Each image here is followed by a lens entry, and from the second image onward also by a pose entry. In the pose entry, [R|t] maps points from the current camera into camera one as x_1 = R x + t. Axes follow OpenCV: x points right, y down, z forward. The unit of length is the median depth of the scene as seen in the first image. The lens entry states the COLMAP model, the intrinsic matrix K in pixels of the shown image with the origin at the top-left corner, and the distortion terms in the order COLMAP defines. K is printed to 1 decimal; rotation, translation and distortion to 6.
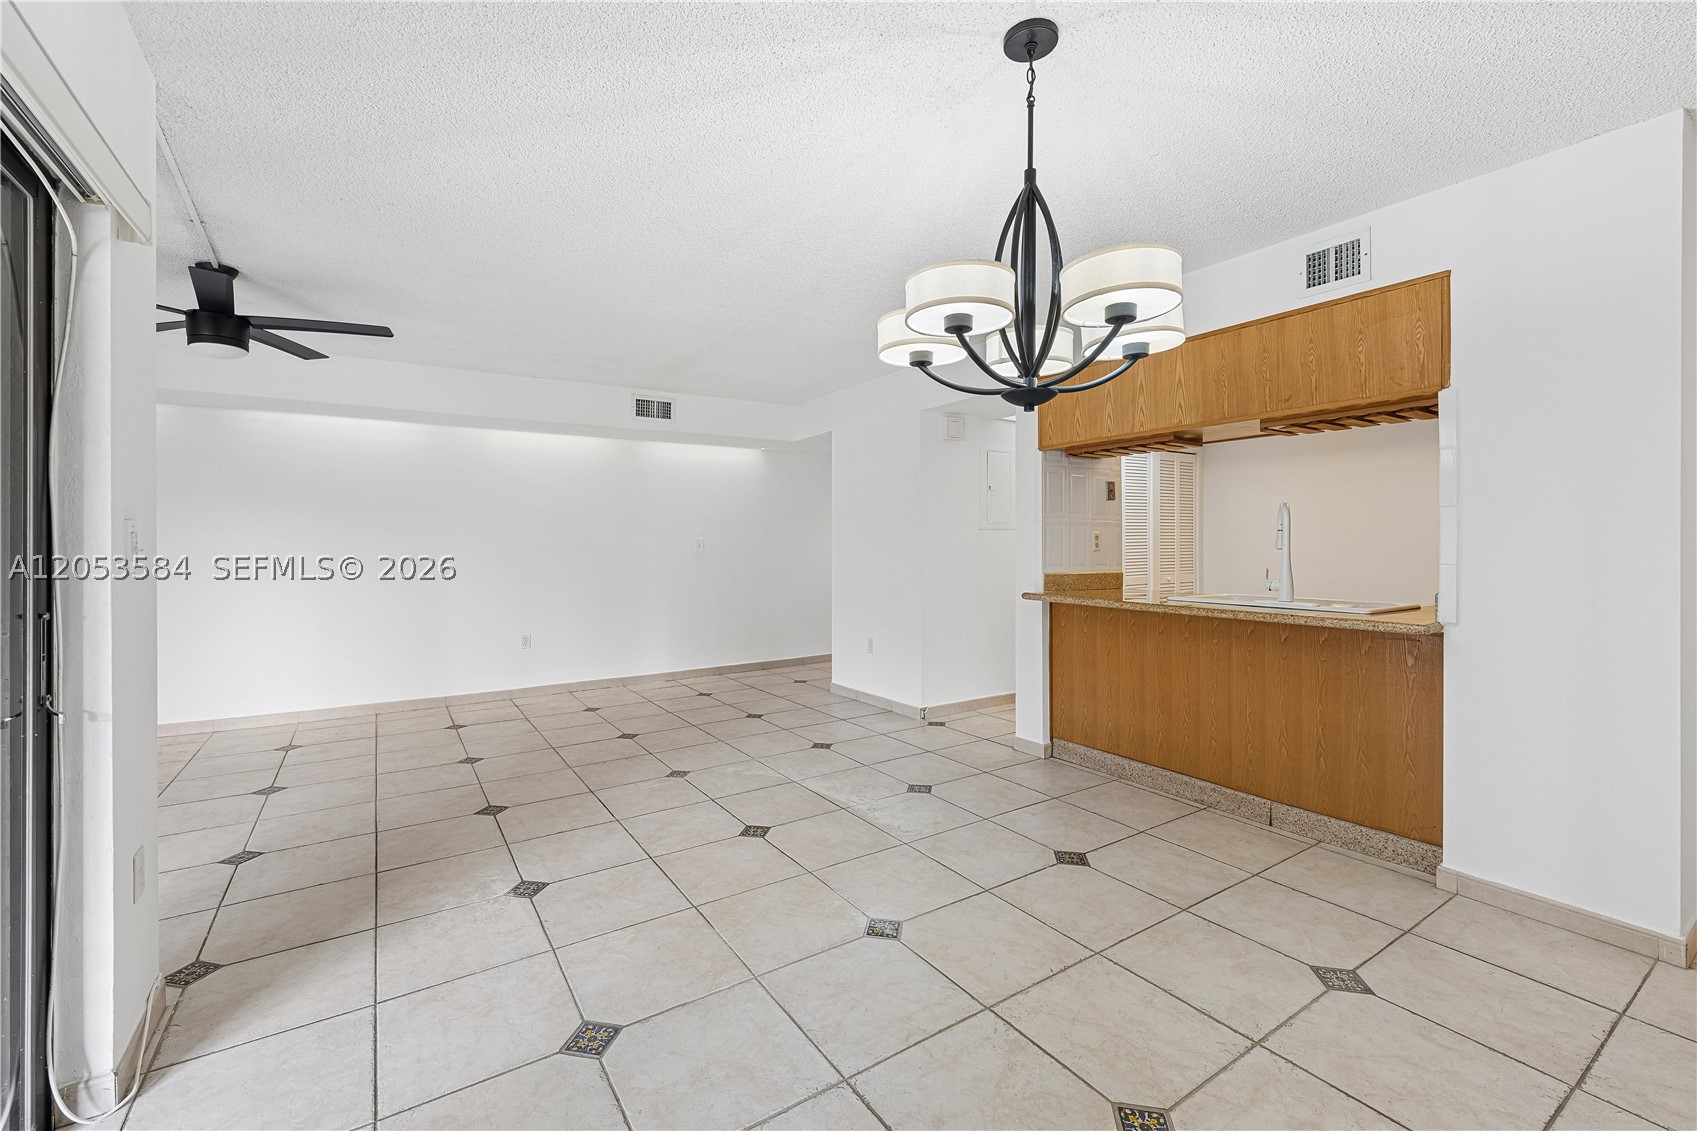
lens RADIAL K [[697.0, 0, 832.9], [0, 697.0, 555.4], [0, 0, 1]] dist [-0.002588, 0.000576]
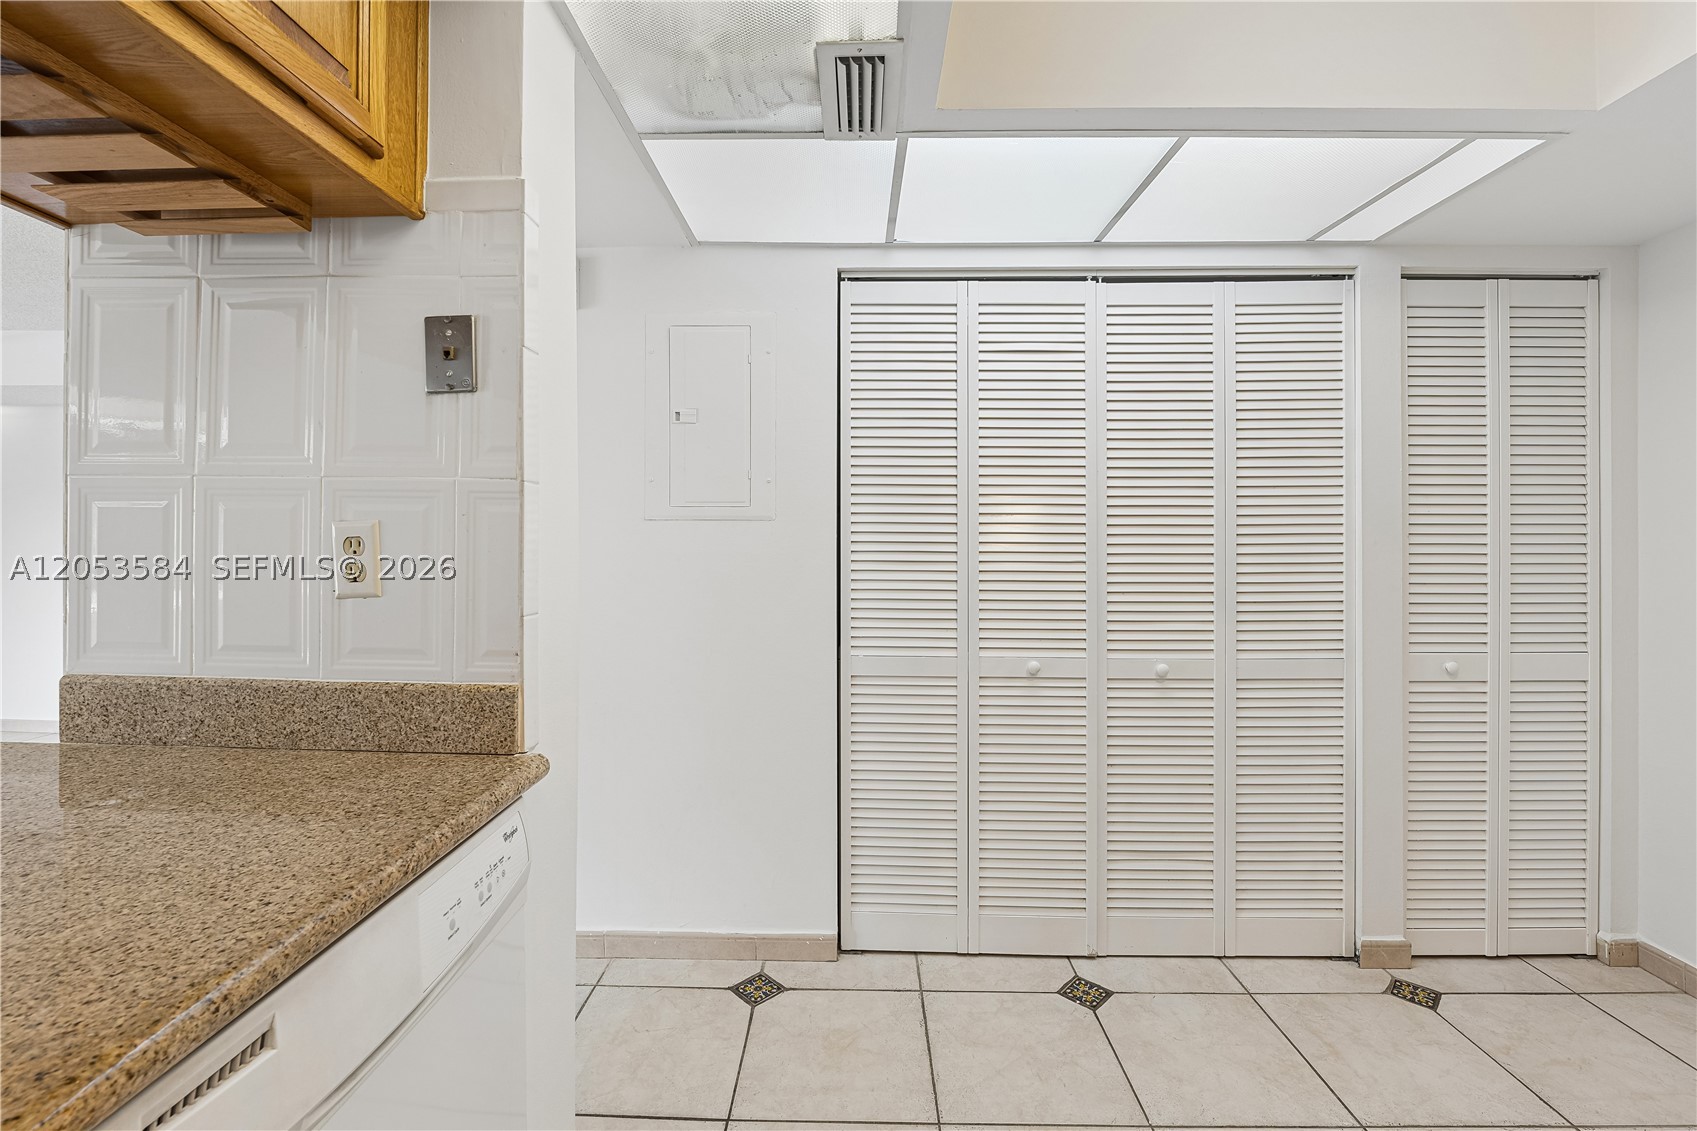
lens RADIAL K [[697.0, 0, 848.7], [0, 697.0, 559.7], [0, 0, 1]] dist [-0.002588, 0.000576]
pose [[0.829361, -0.001241, -0.558712, 0.653436], [-0.006037, 0.999919, -0.011182, -0.016781], [0.558681, 0.012647, 0.829286, 0.871365]]
